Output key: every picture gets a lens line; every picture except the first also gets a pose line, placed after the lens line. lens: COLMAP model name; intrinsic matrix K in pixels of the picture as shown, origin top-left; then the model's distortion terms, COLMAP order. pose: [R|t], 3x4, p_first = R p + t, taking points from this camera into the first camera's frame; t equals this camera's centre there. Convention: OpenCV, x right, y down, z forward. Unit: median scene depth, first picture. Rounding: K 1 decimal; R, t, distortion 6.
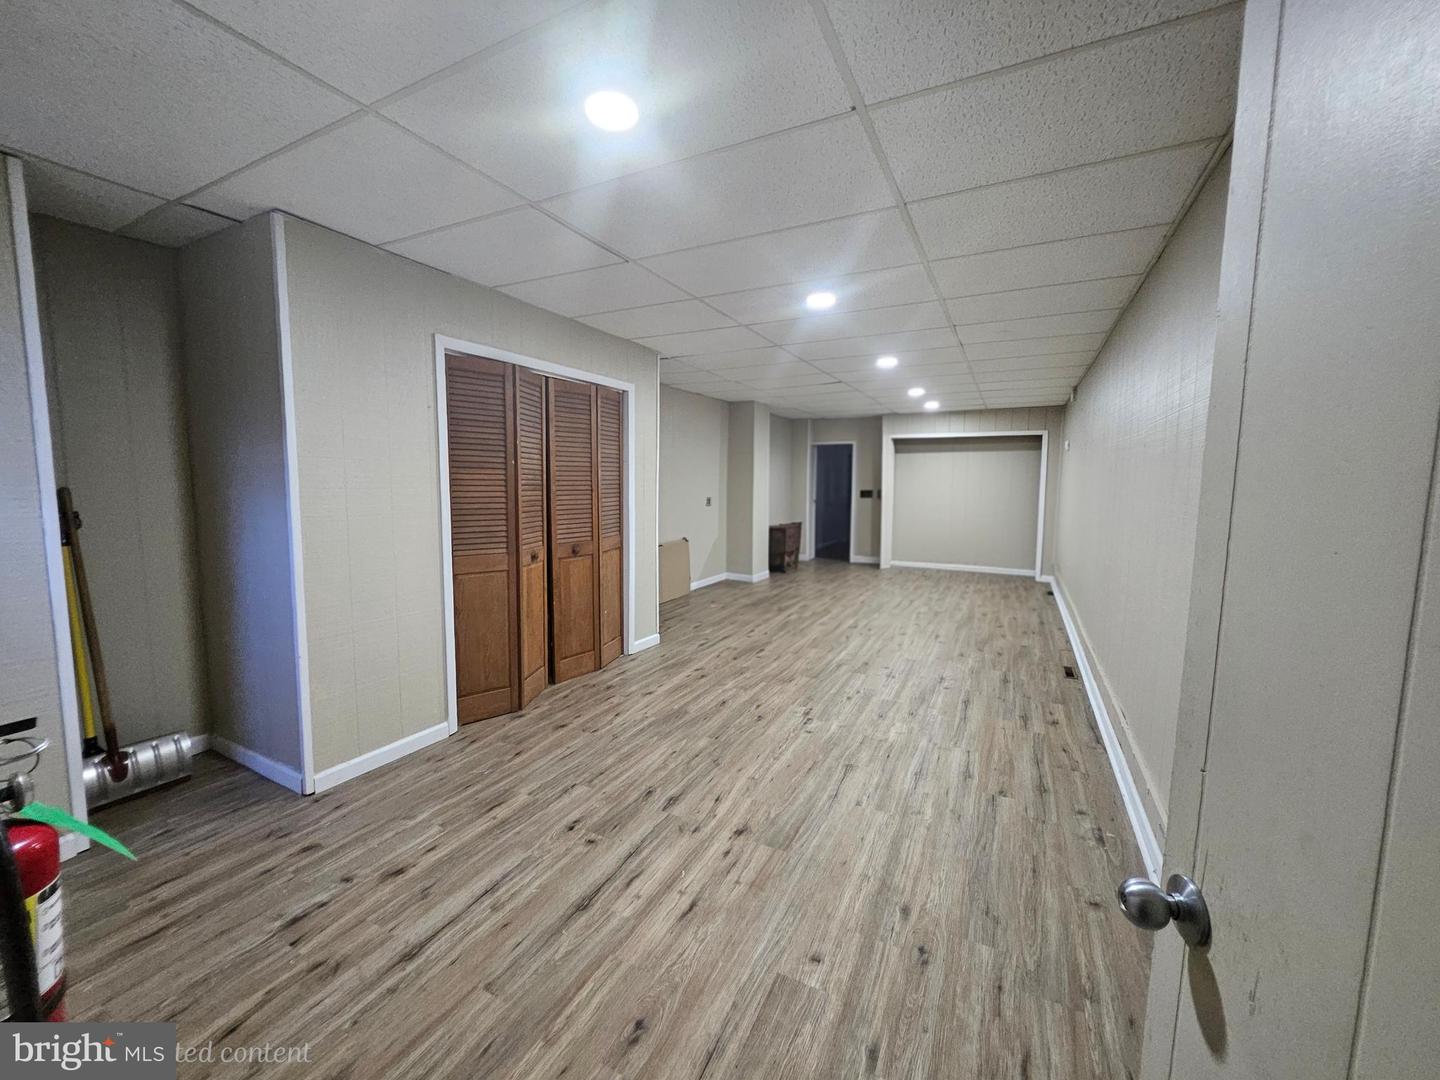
lens RADIAL K [[565.7, 0, 716.5], [0, 565.7, 536.7], [0, 0, 1]] dist [0.000557, -0.000447]
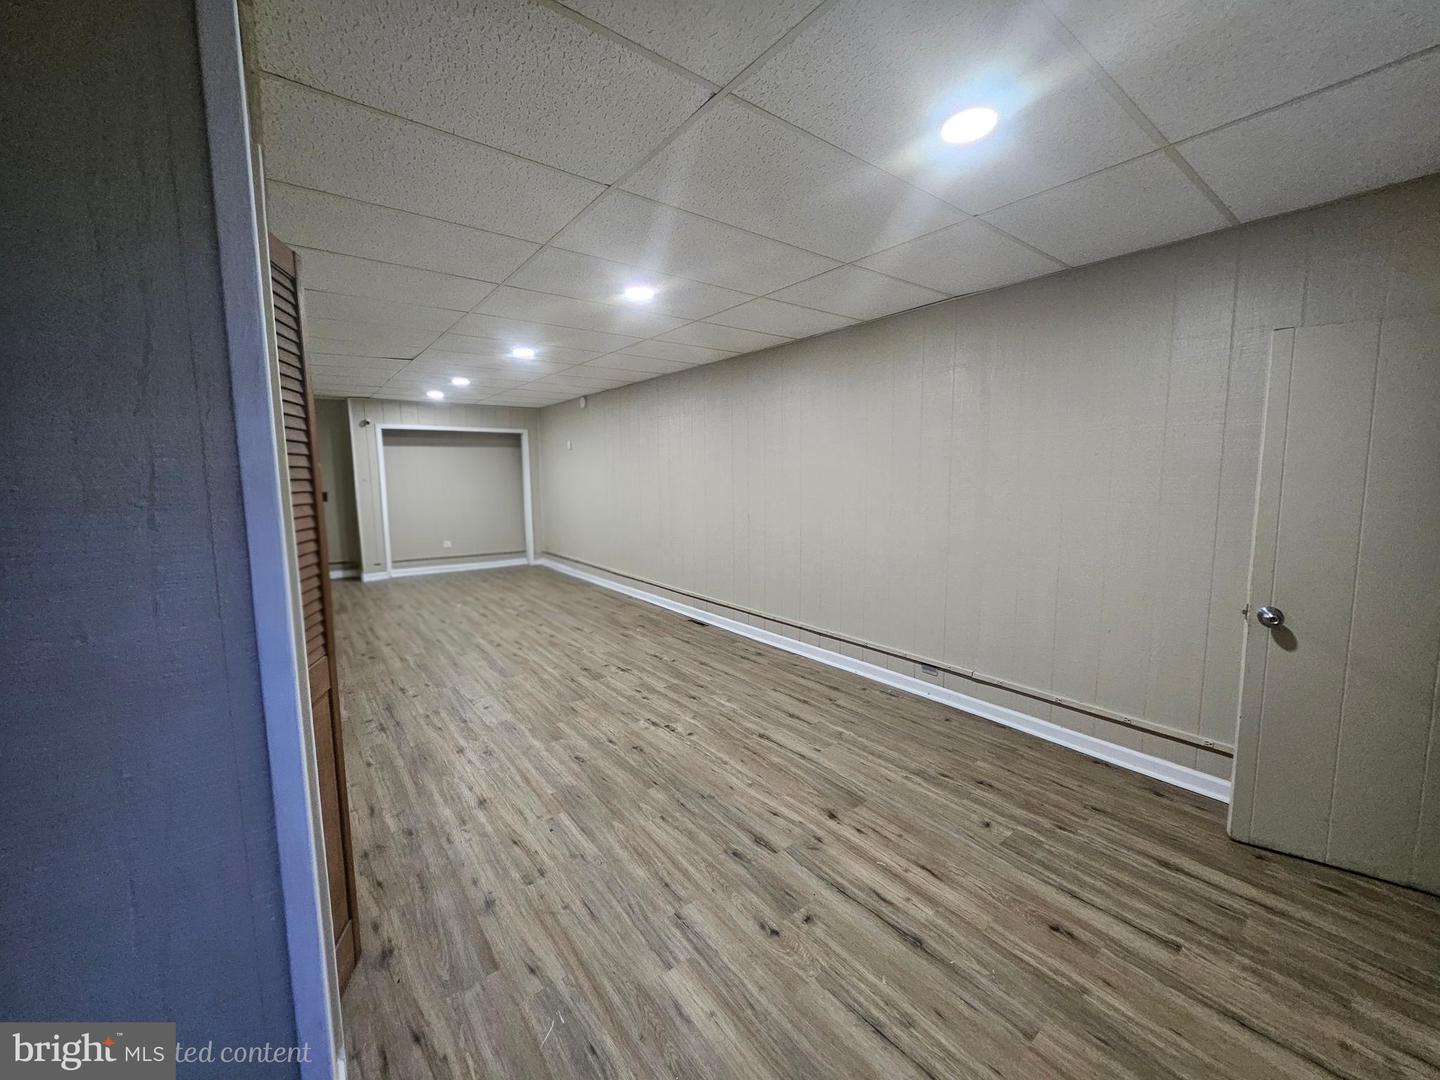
lens RADIAL K [[565.7, 0, 718.3], [0, 565.7, 541.9], [0, 0, 1]] dist [0.000557, -0.000447]
pose [[0.416290, -0.126265, 0.900422, -0.793077], [0.103323, 0.990465, 0.091123, -0.093952], [-0.903342, 0.055100, 0.425367, 0.592452]]
